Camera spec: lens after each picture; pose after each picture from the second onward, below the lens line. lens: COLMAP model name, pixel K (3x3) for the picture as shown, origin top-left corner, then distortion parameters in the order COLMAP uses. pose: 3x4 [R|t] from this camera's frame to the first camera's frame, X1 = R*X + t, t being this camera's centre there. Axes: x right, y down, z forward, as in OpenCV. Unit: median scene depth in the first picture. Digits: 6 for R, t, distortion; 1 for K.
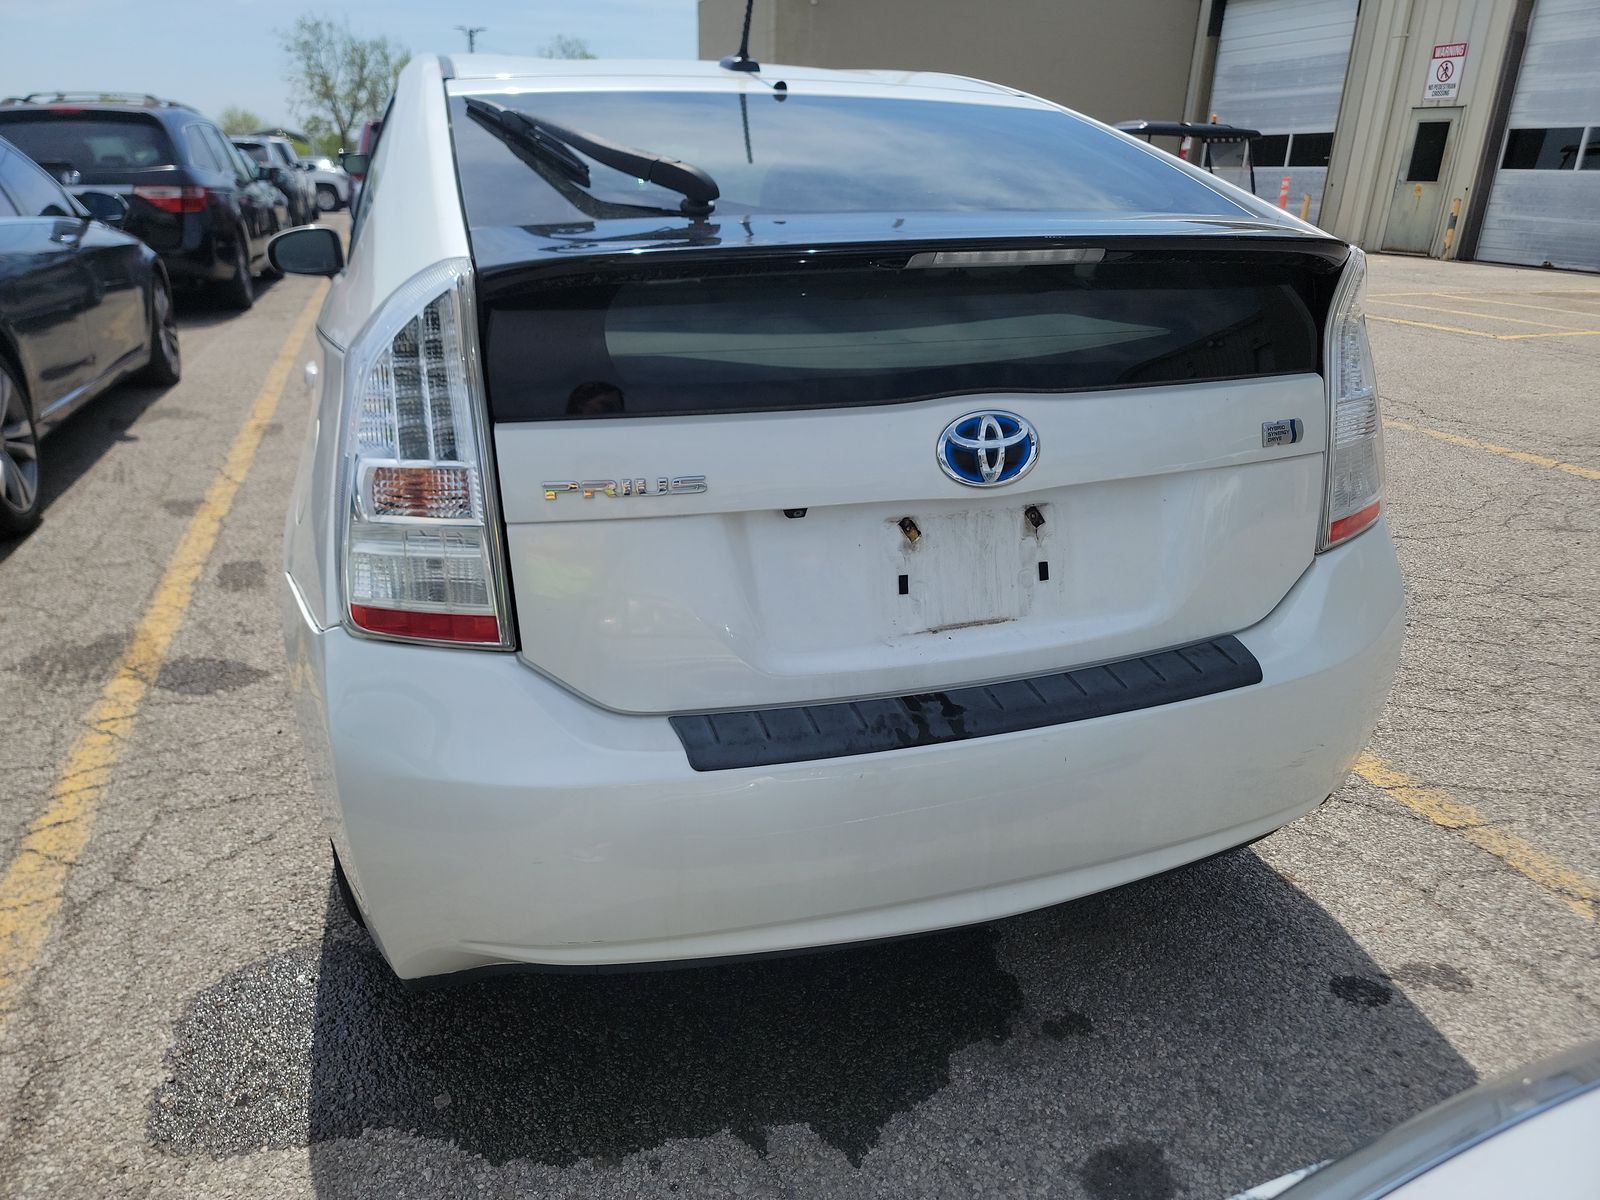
lens RADIAL K [[1127.3, 0, 797.0], [0, 1127.3, 600.6], [0, 0, 1]] dist [0.065542, -0.057241]
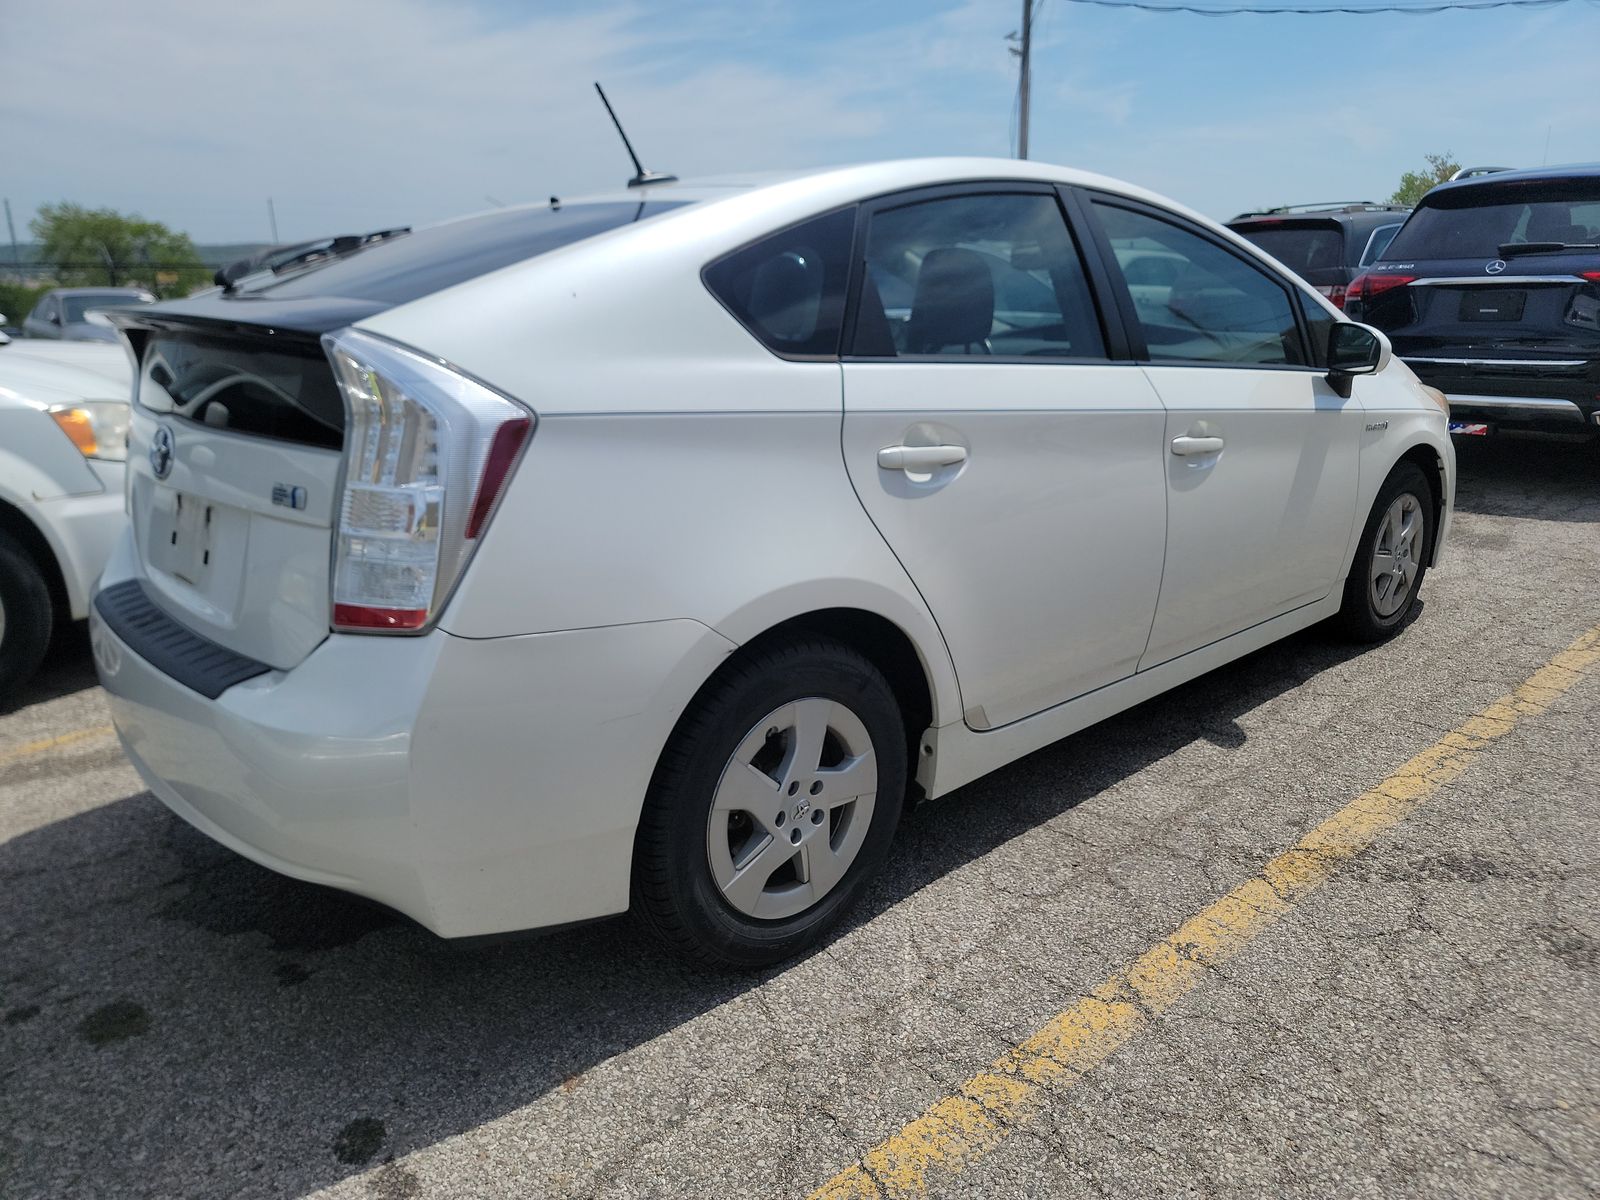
lens RADIAL K [[1127.3, 0, 797.0], [0, 1127.3, 600.6], [0, 0, 1]] dist [0.065542, -0.057241]
pose [[0.392932, 0.237610, -0.888339, 1.304097], [-0.307640, 0.944342, 0.116514, -0.268116], [0.866581, 0.227507, 0.444160, 0.785252]]
